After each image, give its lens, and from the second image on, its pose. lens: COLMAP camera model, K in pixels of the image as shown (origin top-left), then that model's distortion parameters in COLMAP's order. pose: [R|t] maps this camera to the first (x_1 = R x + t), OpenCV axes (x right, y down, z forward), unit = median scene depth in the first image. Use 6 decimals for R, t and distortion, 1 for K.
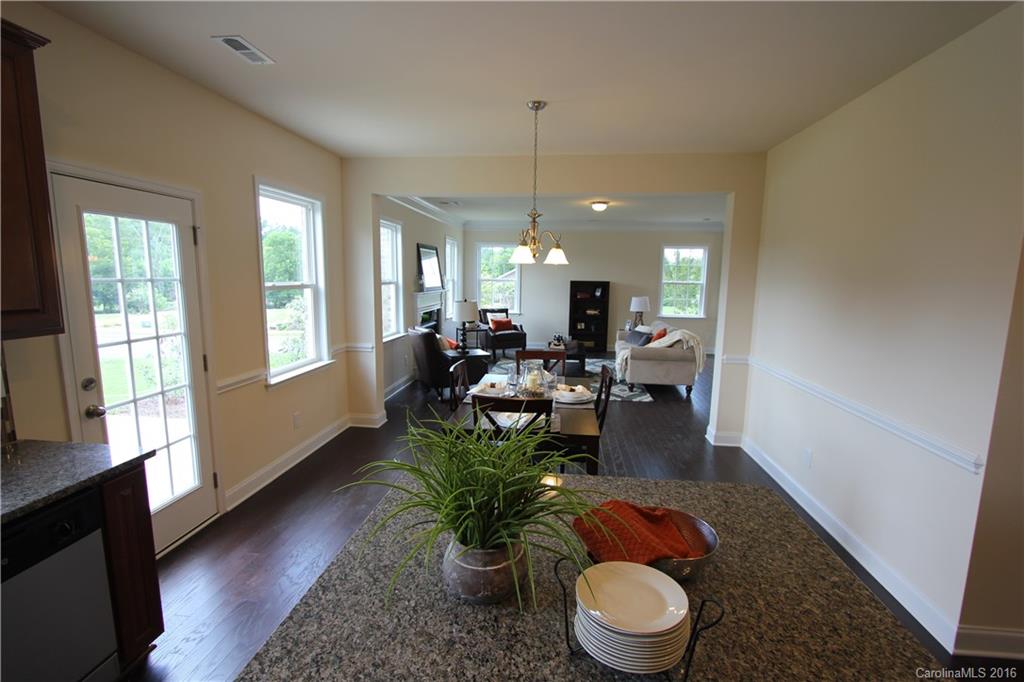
lens RADIAL K [[474.0, 0, 510.5], [0, 474.0, 340.6], [0, 0, 1]] dist [-0.016255, 0.000641]
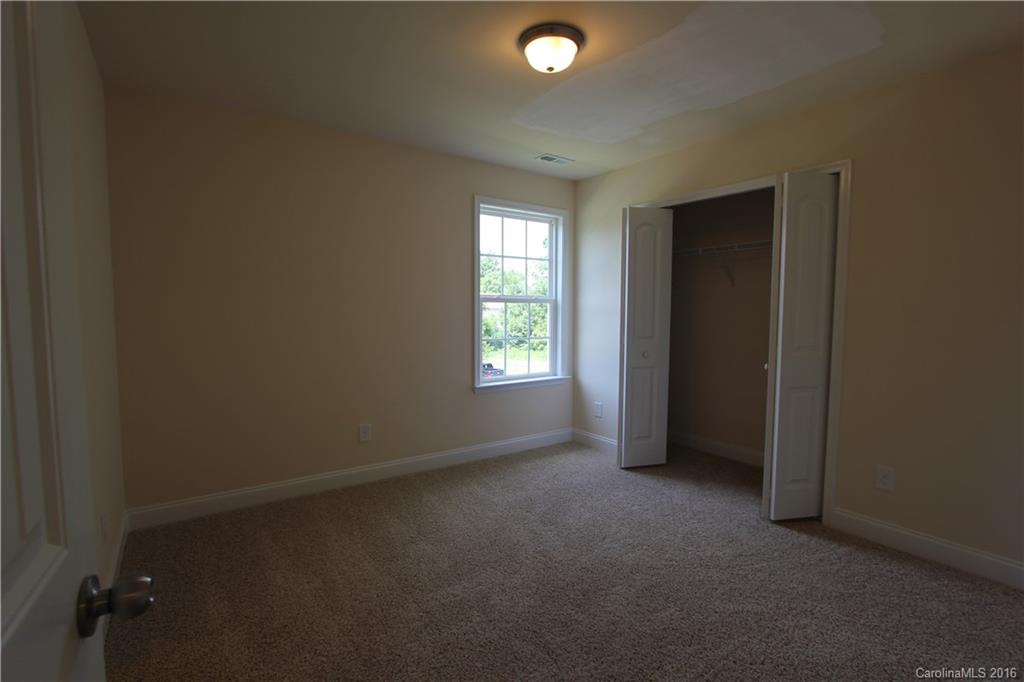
lens RADIAL K [[474.0, 0, 514.0], [0, 474.0, 346.1], [0, 0, 1]] dist [-0.016255, 0.000641]
pose [[0.680186, 0.028724, -0.732476, 0.339823], [-0.085228, 0.995554, -0.040103, 0.036673], [0.728068, 0.089705, 0.679610, 0.338479]]
